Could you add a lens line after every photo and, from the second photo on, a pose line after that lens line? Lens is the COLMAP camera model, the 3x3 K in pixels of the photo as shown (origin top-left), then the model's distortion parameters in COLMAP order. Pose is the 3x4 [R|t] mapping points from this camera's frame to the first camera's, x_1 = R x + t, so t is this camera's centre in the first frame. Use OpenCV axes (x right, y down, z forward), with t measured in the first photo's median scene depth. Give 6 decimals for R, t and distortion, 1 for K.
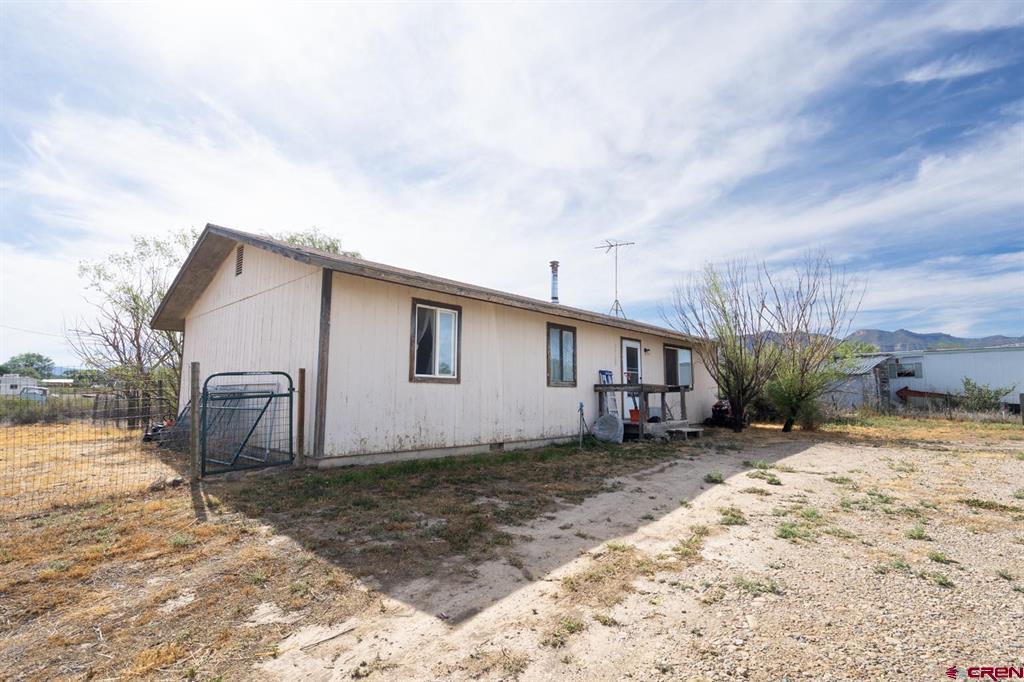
lens RADIAL K [[498.9, 0, 500.0], [0, 498.9, 342.9], [0, 0, 1]] dist [0.000910, 0.000170]
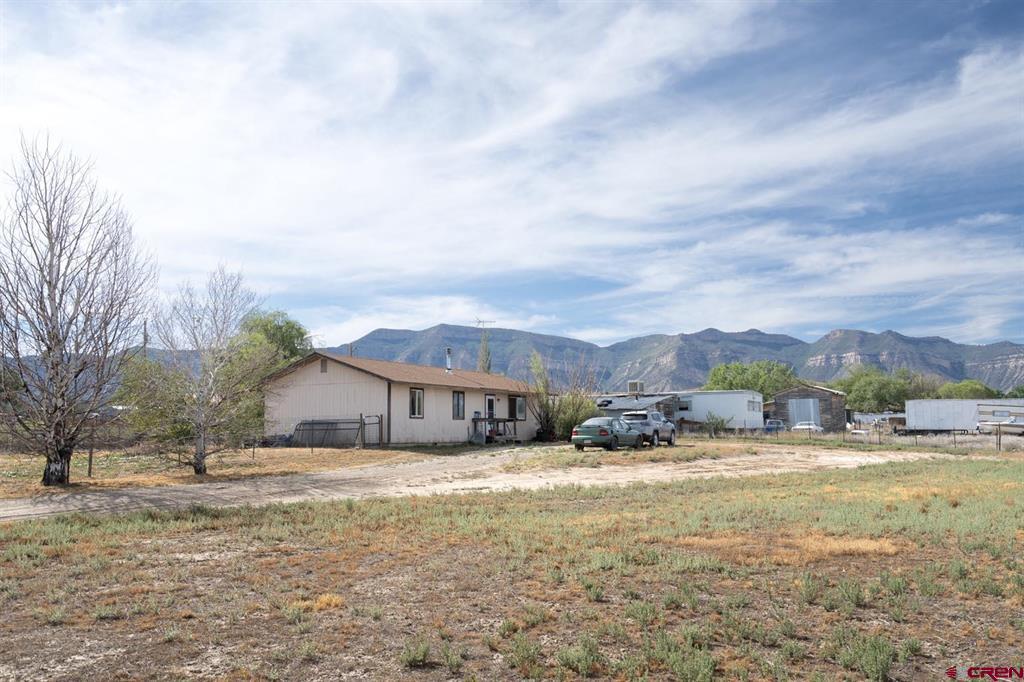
lens RADIAL K [[853.9, 0, 494.6], [0, 853.9, 341.8], [0, 0, 1]] dist [0.009857, 0.000098]
pose [[0.970052, 0.014040, 0.242493, -0.588937], [-0.013538, 0.999901, -0.003737, -0.223928], [-0.242521, 0.000342, 0.970146, -2.475959]]
